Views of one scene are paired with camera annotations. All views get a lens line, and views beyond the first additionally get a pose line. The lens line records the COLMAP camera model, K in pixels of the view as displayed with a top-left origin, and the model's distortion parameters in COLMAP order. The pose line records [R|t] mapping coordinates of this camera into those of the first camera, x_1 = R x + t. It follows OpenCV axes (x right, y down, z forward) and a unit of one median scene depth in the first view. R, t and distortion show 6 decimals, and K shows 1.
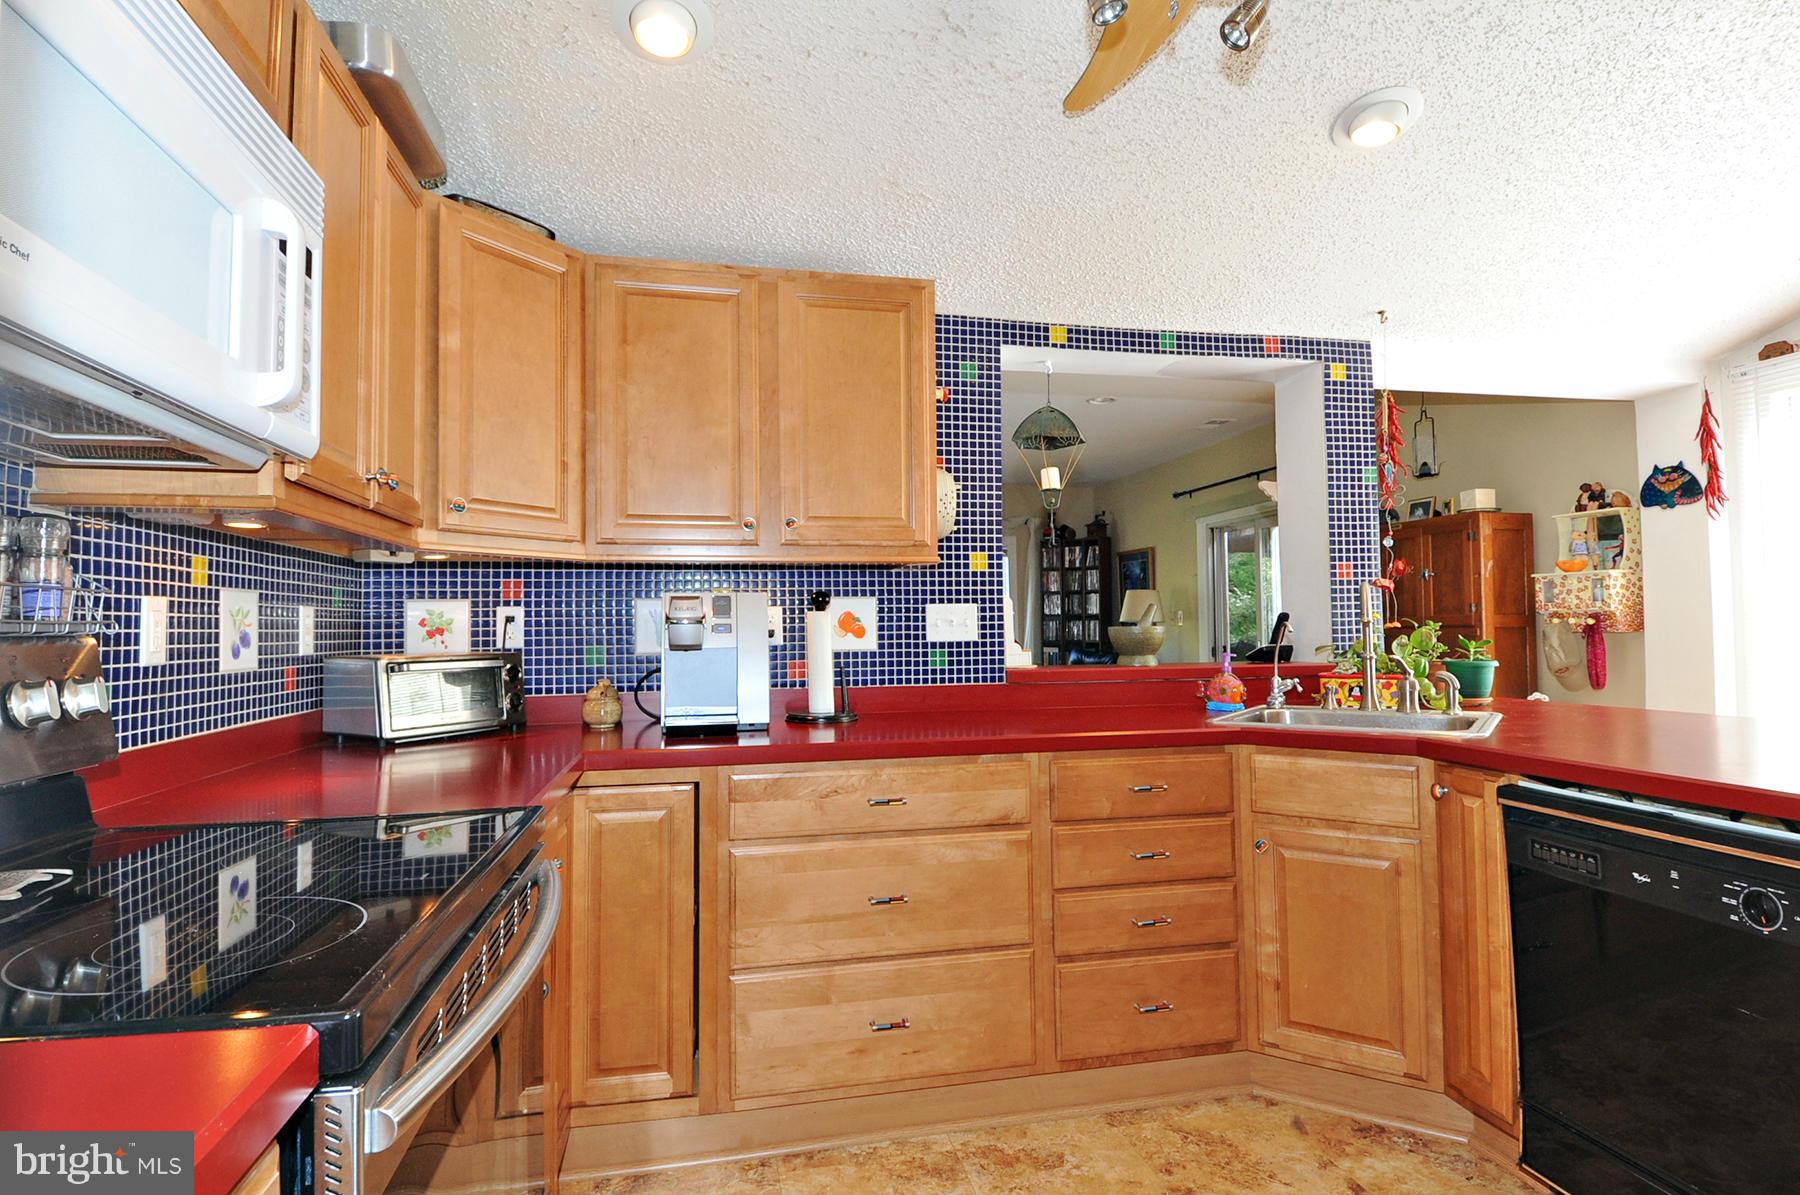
lens RADIAL K [[919.7, 0, 900.3], [0, 919.7, 597.9], [0, 0, 1]] dist [0.027364, -0.004298]
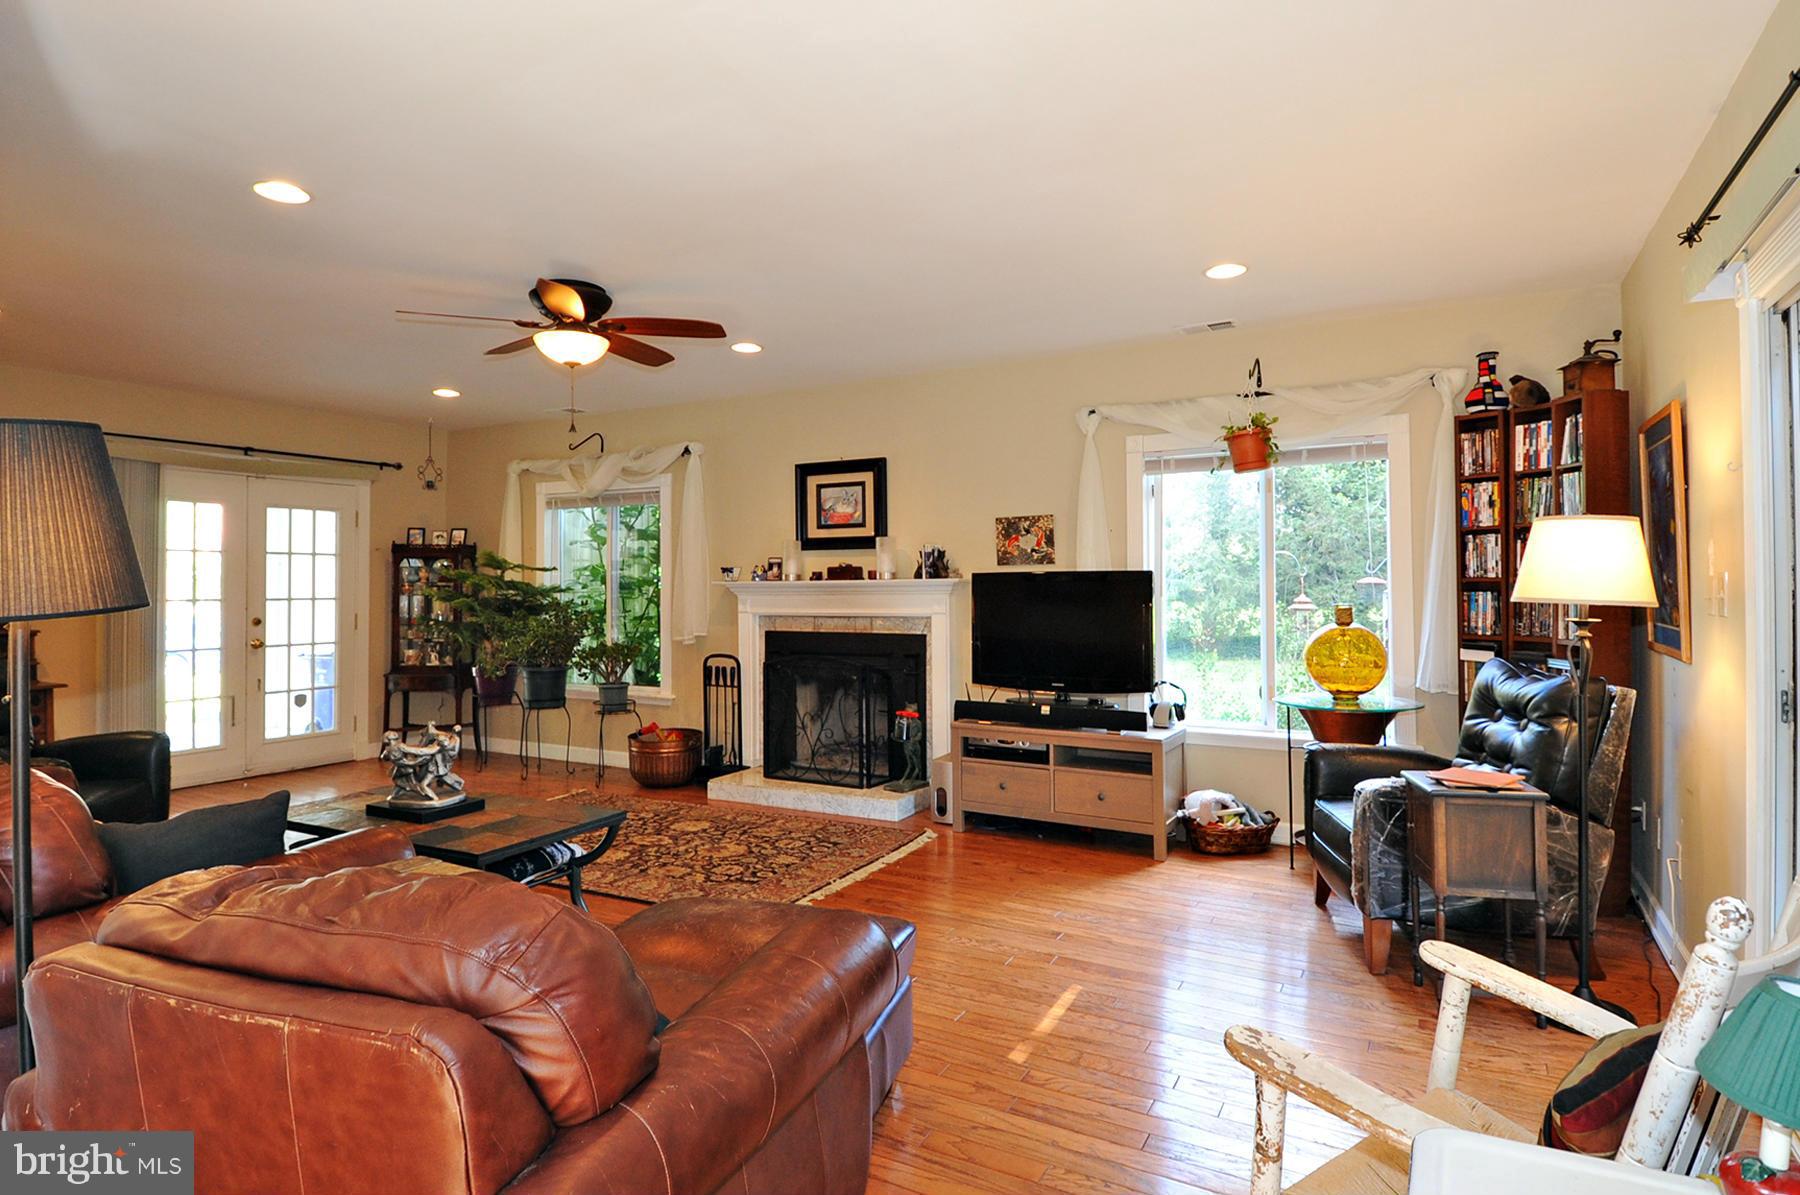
lens RADIAL K [[996.2, 0, 894.9], [0, 996.2, 584.0], [0, 0, 1]] dist [-0.022881, -0.000623]
pose [[0.738604, 0.008757, -0.674083, 0.279771], [0.016608, 0.999376, 0.031181, 0.001236], [0.673935, -0.034225, 0.737997, 0.445598]]
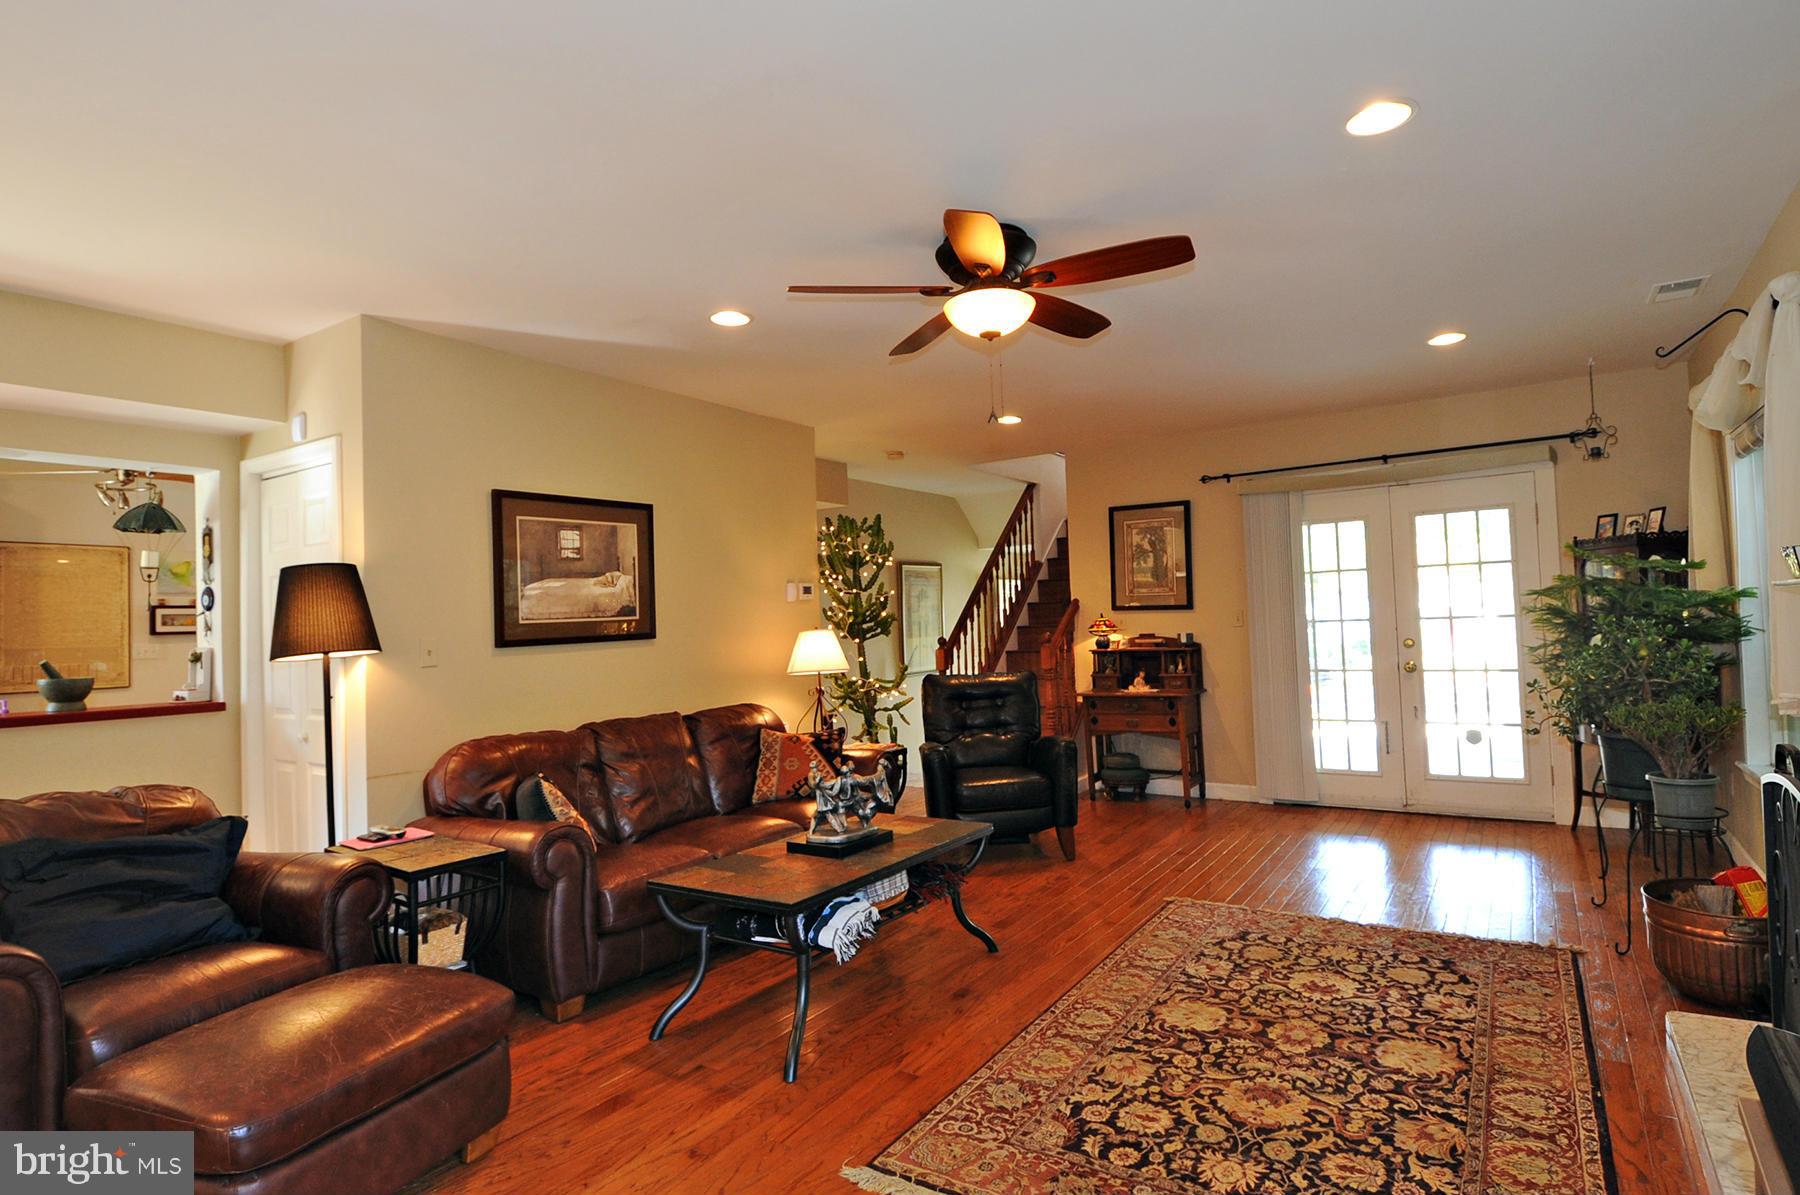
lens RADIAL K [[919.7, 0, 885.5], [0, 919.7, 597.0], [0, 0, 1]] dist [0.027364, -0.004298]
pose [[-0.738048, 0.022430, -0.674375, 0.106867], [0.070372, 0.996556, -0.043872, 0.016966], [0.671068, -0.079837, -0.737084, 0.932498]]
